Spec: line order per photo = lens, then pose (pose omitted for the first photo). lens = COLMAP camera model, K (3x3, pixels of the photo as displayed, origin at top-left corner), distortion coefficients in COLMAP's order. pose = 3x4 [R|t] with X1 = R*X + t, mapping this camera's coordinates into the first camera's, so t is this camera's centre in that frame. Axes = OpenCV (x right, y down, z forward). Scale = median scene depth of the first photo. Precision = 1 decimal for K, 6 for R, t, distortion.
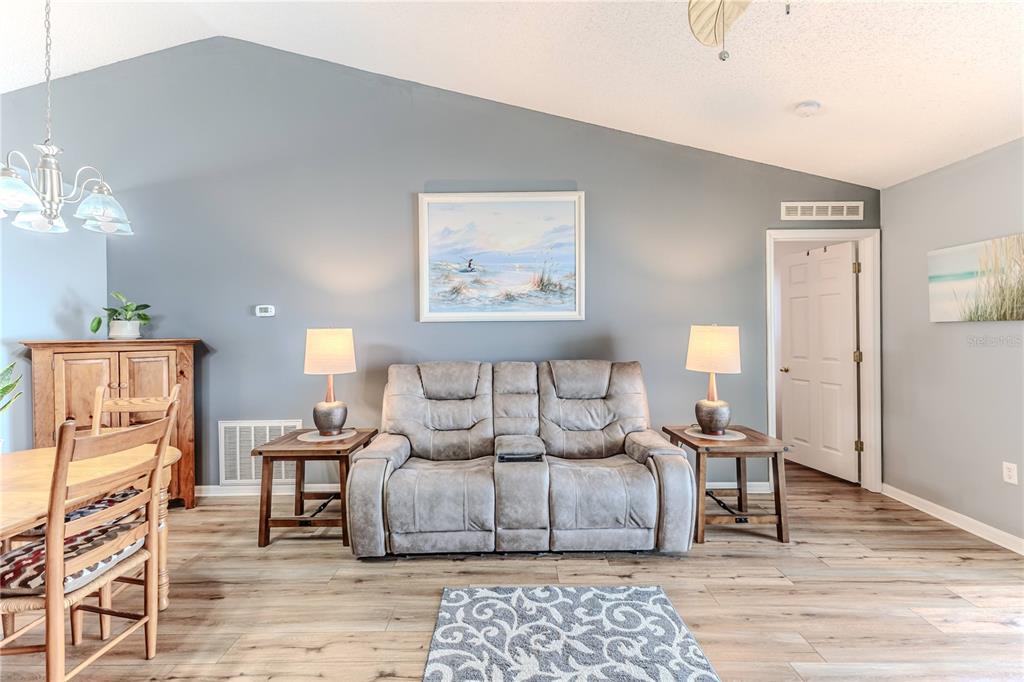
lens RADIAL K [[450.5, 0, 503.0], [0, 450.5, 329.9], [0, 0, 1]] dist [0.011730, -0.000167]
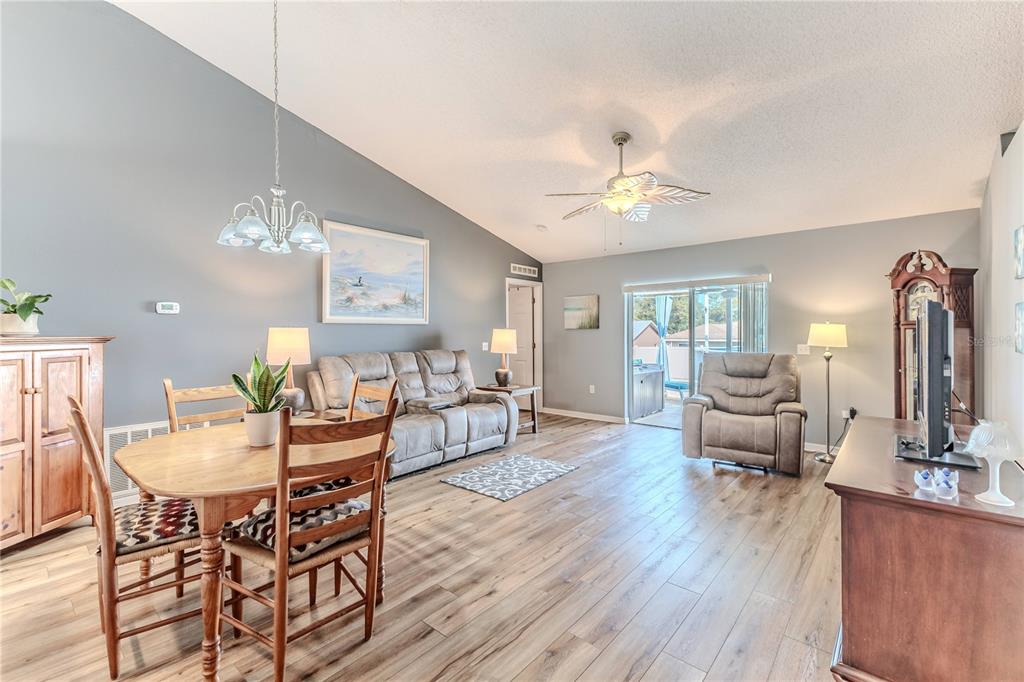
lens RADIAL K [[452.7, 0, 513.8], [0, 452.7, 328.3], [0, 0, 1]] dist [-0.000506, -0.000018]
pose [[0.641820, 0.014687, 0.766715, -0.899495], [-0.005295, 0.999878, -0.014721, 0.013222], [-0.766837, 0.005388, 0.641819, -0.224280]]
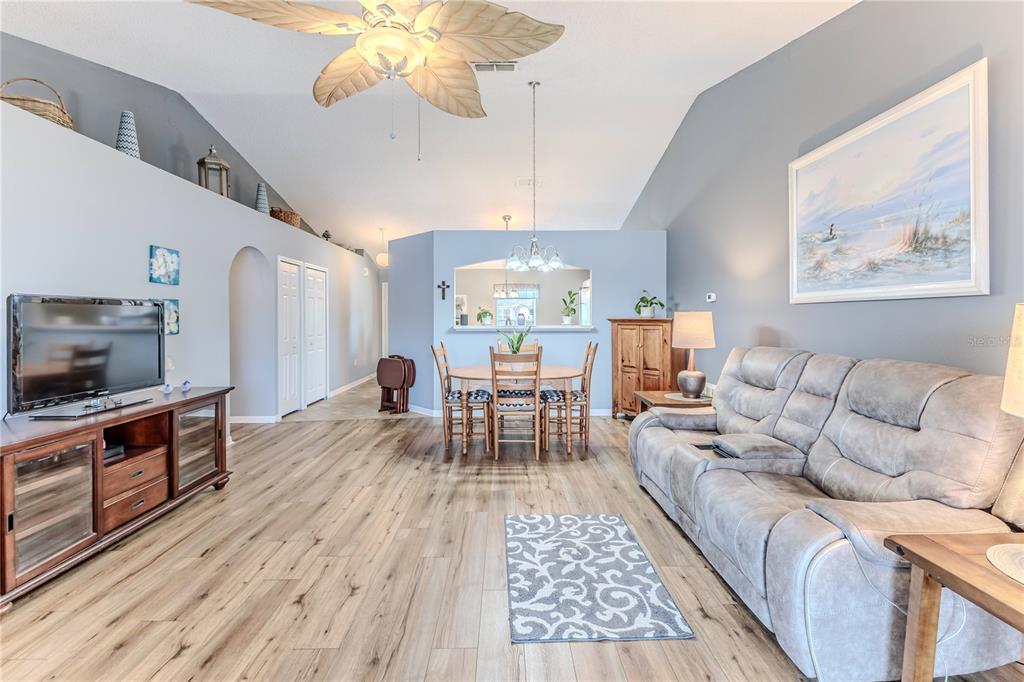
lens RADIAL K [[444.6, 0, 515.0], [0, 444.6, 313.0], [0, 0, 1]] dist [0.016893, -0.000016]
pose [[0.035564, 0.002123, -0.999365, 0.788251], [-0.003130, 0.999993, 0.002013, 0.000866], [0.999363, 0.003056, 0.035570, 0.462882]]
